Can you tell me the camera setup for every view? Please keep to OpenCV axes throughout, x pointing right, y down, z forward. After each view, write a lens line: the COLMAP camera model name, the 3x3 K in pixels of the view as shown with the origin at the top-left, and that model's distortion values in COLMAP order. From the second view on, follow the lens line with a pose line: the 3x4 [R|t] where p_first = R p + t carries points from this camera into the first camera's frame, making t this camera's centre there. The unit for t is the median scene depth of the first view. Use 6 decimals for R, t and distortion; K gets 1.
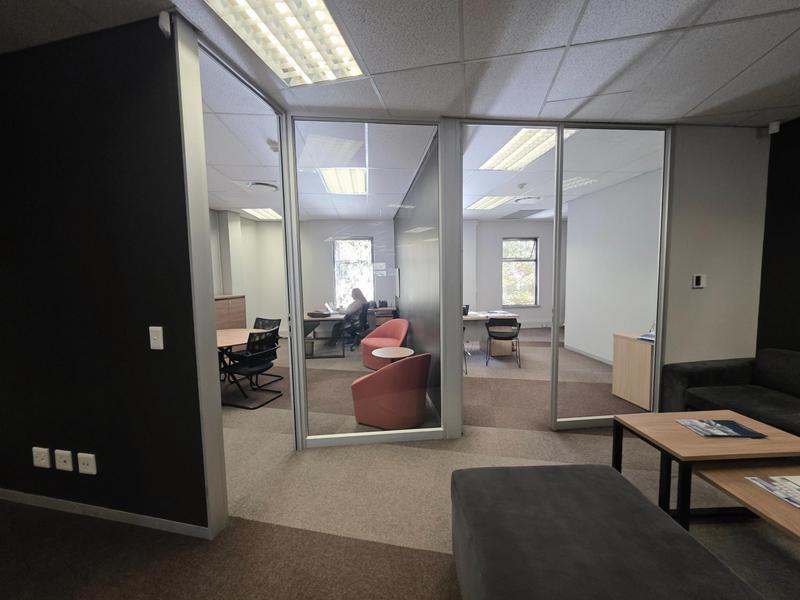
lens RADIAL K [[317.7, 0, 397.2], [0, 317.7, 299.9], [0, 0, 1]] dist [0.000337, 0.000255]
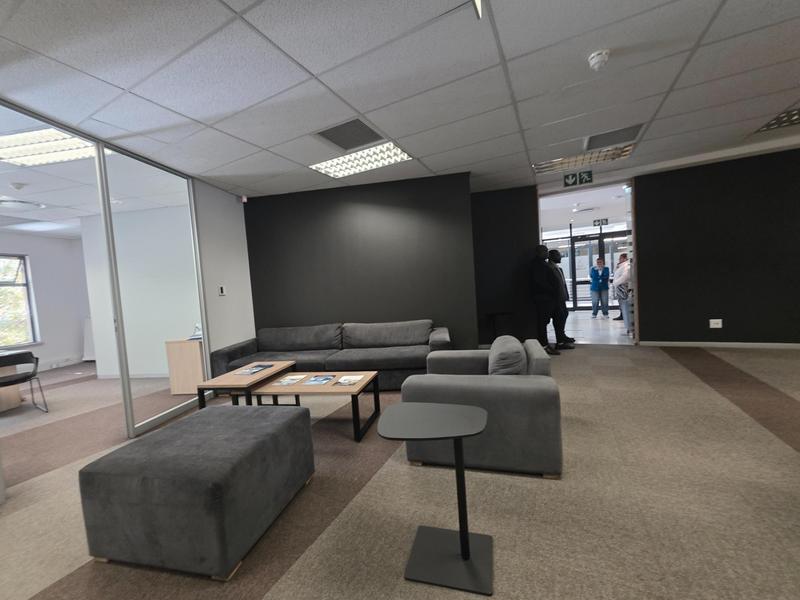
lens RADIAL K [[317.7, 0, 401.2], [0, 317.7, 301.5], [0, 0, 1]] dist [0.000337, 0.000255]
pose [[0.235528, -0.048766, 0.970643, -0.278721], [0.140108, 0.990011, 0.015741, 0.085628], [-0.961715, 0.132287, 0.240007, -0.129613]]
